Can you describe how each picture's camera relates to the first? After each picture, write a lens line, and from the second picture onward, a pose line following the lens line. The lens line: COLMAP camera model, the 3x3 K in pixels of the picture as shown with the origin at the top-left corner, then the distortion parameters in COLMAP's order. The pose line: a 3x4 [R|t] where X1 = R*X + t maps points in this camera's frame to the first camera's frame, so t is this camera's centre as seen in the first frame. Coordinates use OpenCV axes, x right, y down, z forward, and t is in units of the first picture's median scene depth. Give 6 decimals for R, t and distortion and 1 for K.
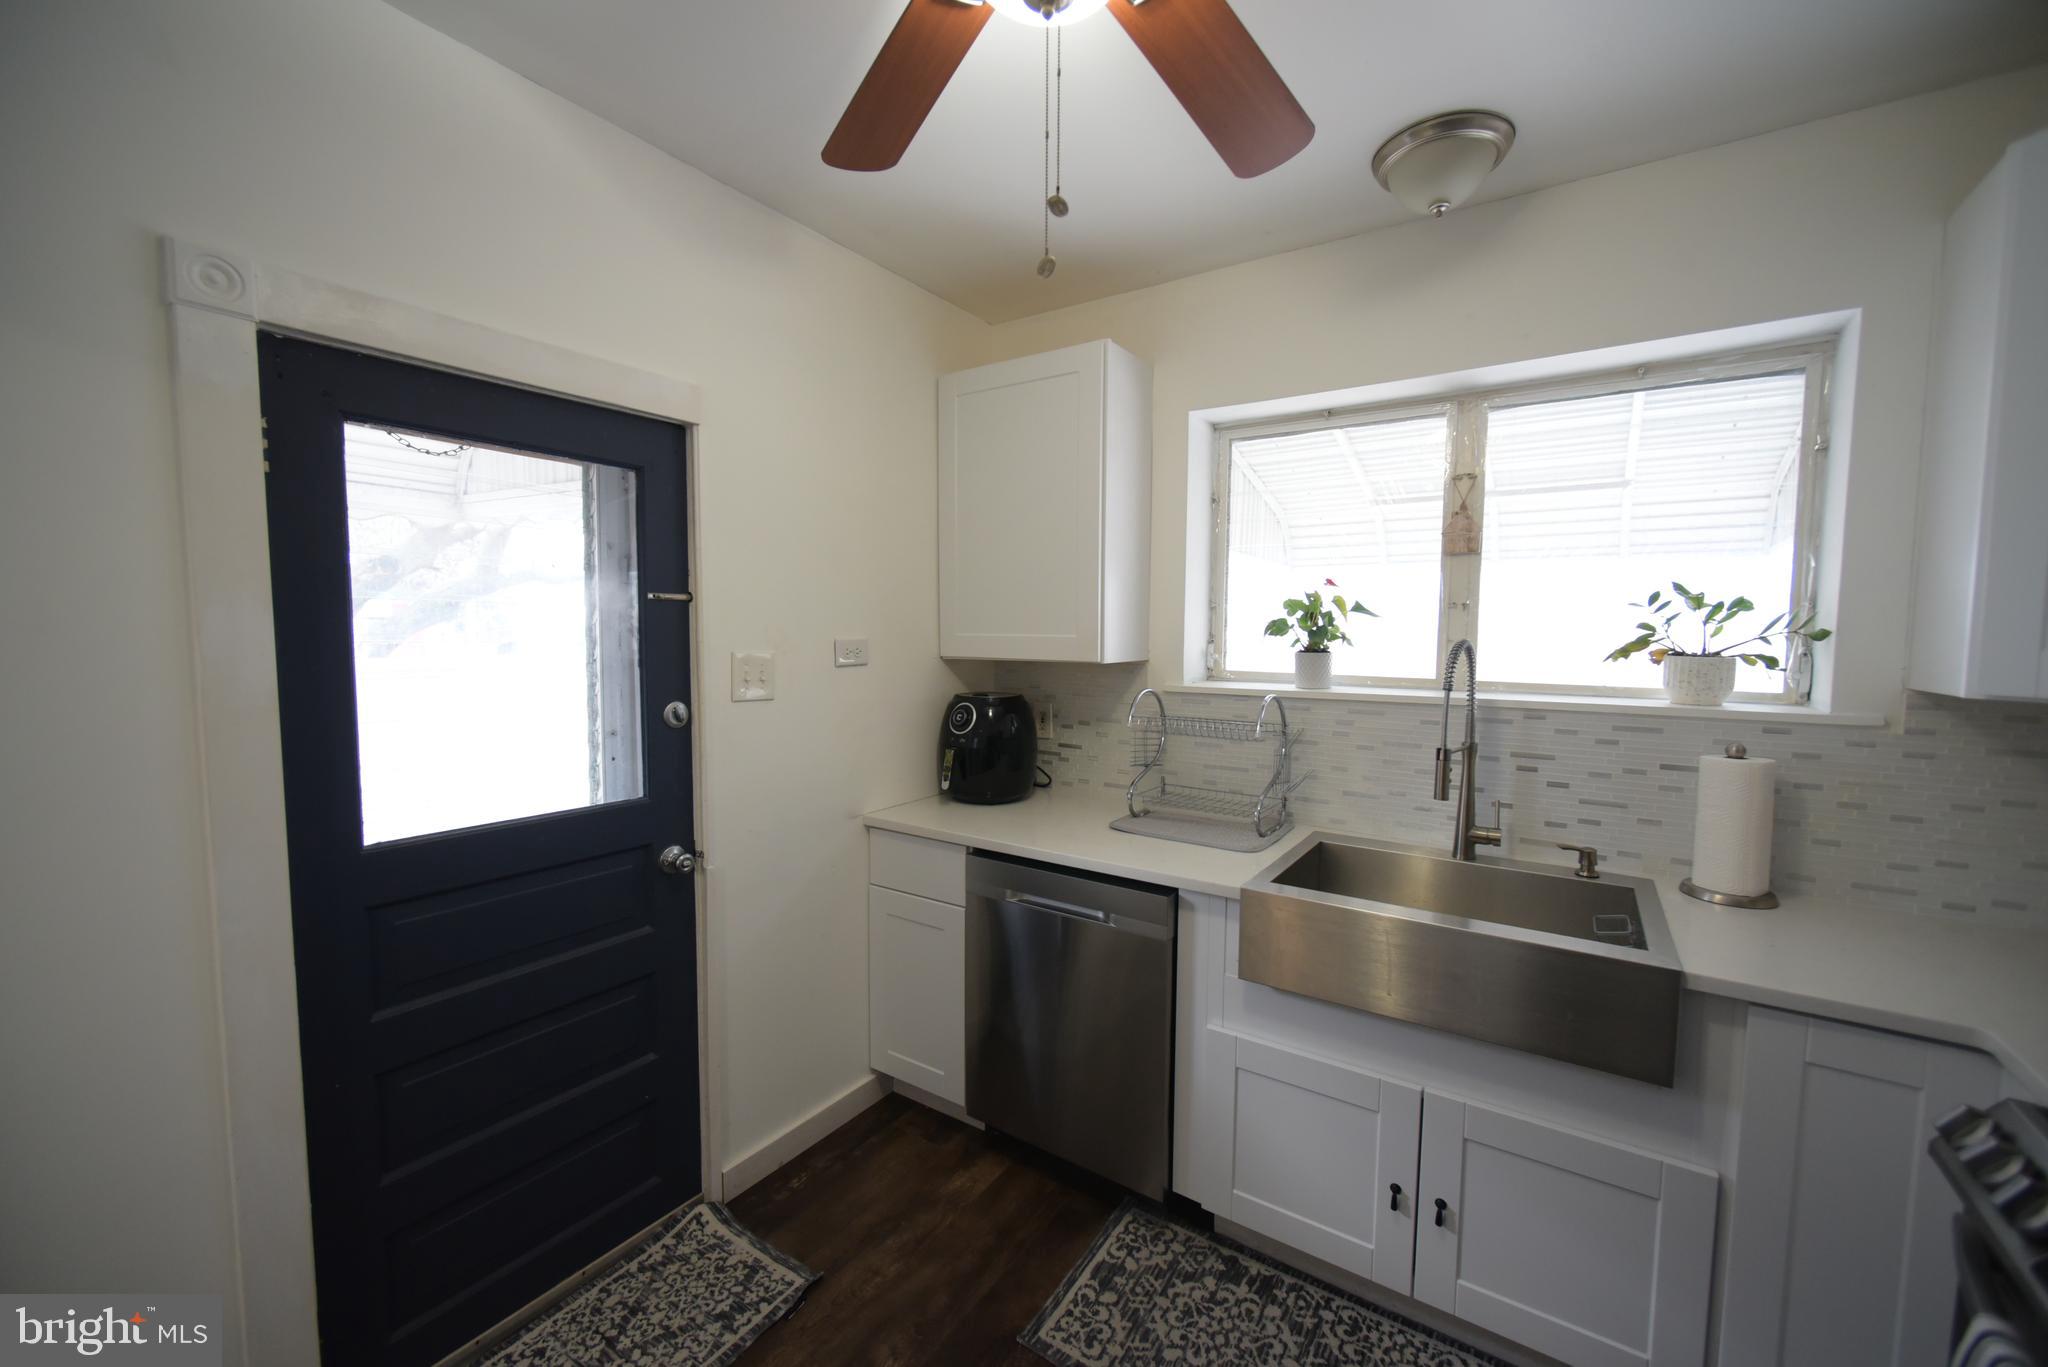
lens RADIAL K [[806.1, 0, 1024.0], [0, 806.1, 683.5], [0, 0, 1]] dist [-0.000697, 0.000069]
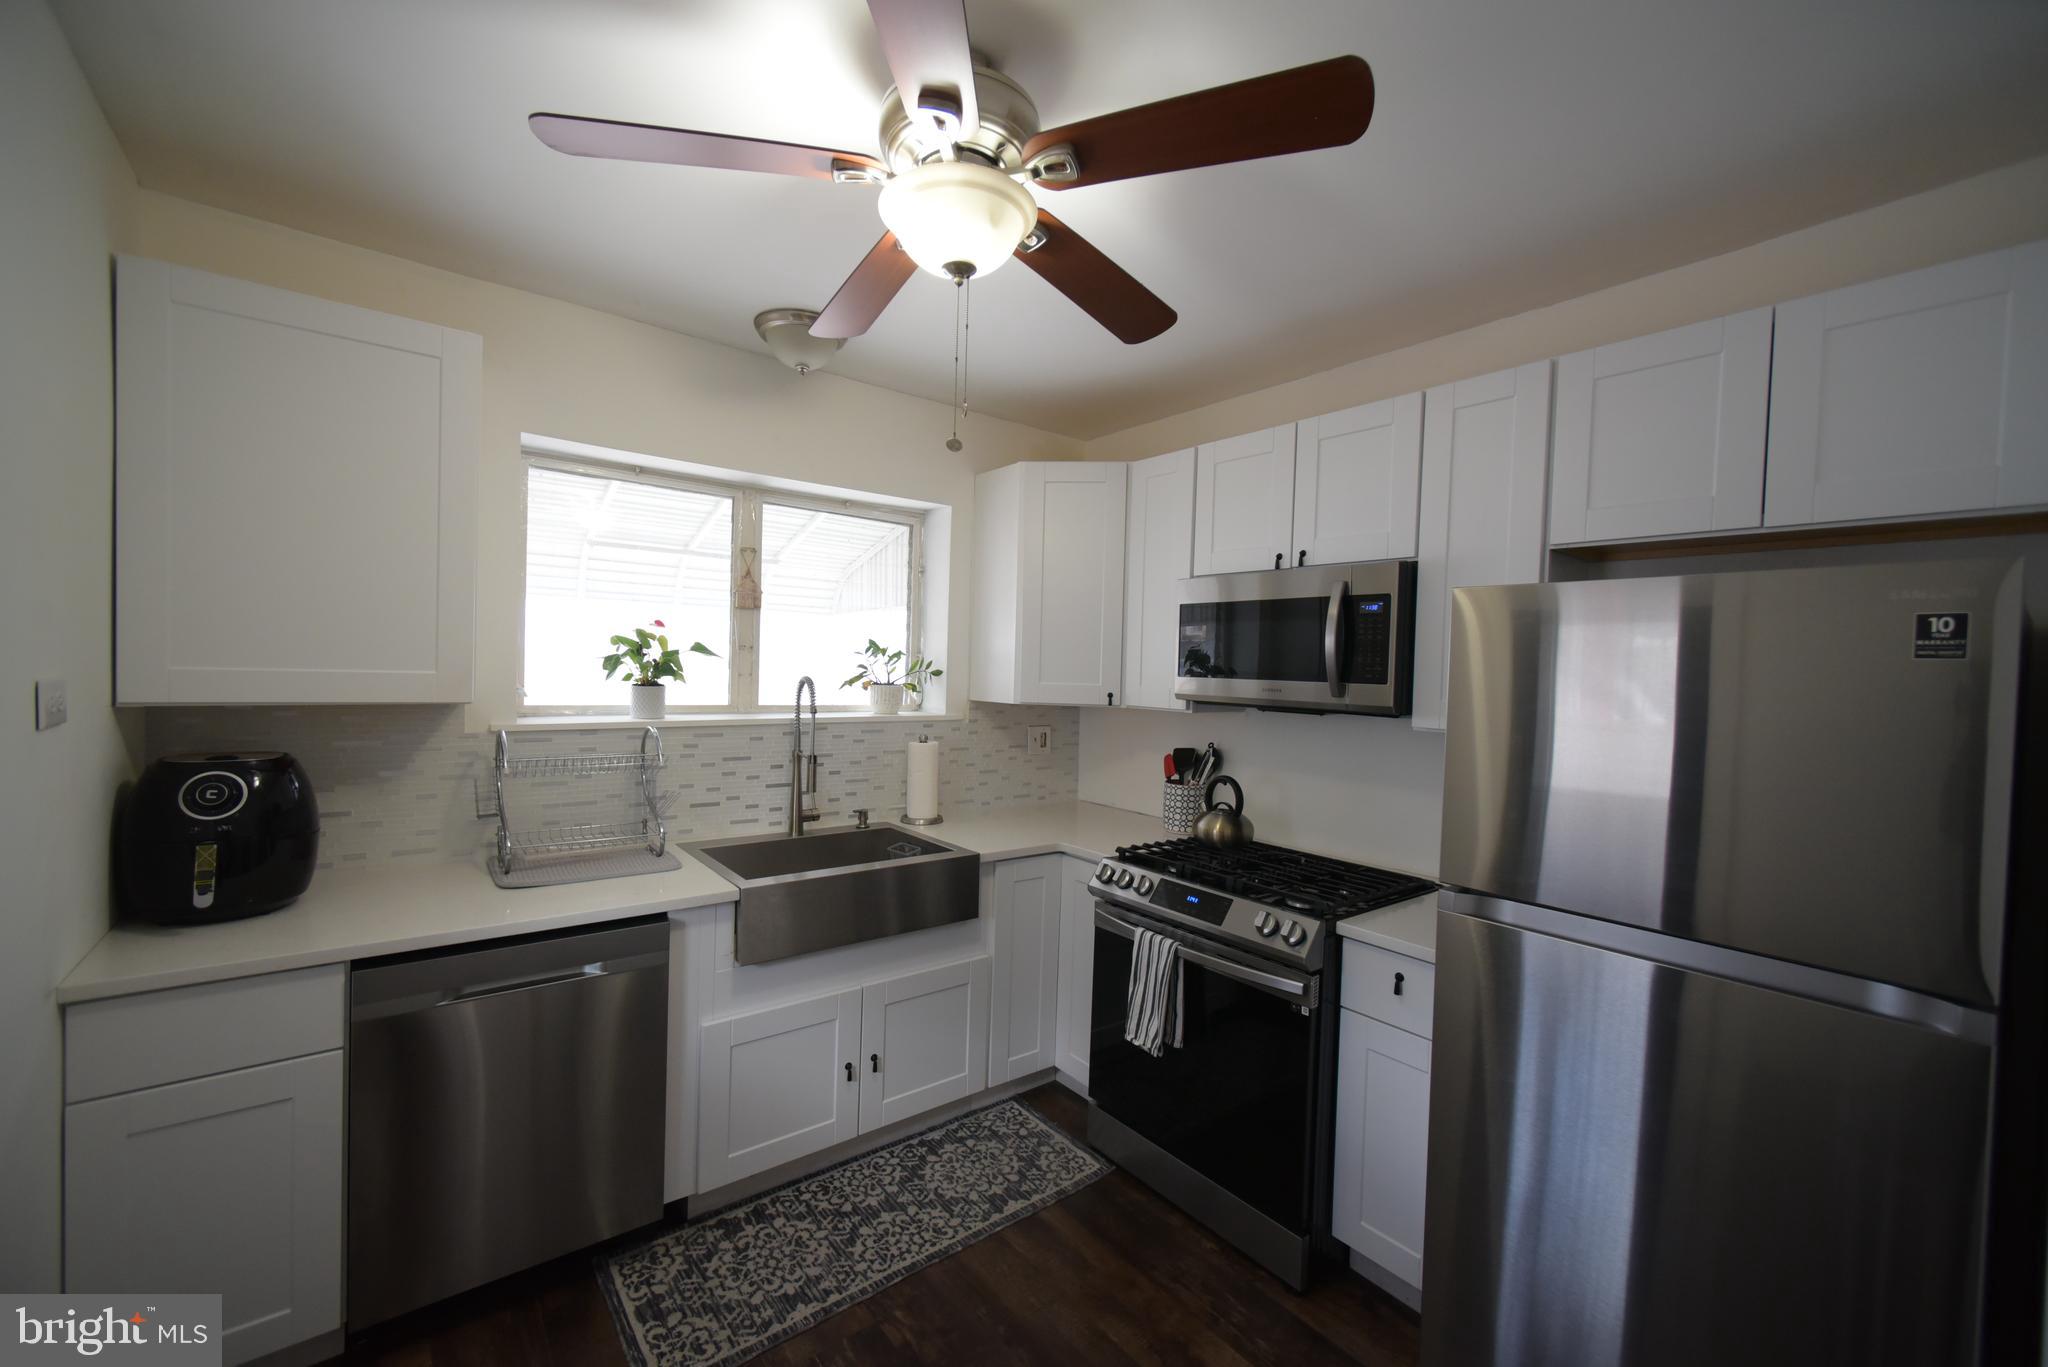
lens RADIAL K [[806.1, 0, 1024.0], [0, 806.1, 683.5], [0, 0, 1]] dist [-0.000697, 0.000069]
pose [[0.306464, -0.017989, 0.951712, -0.677521], [0.037749, 0.999265, 0.006732, -0.037369], [-0.951133, 0.033863, 0.306918, 0.216100]]
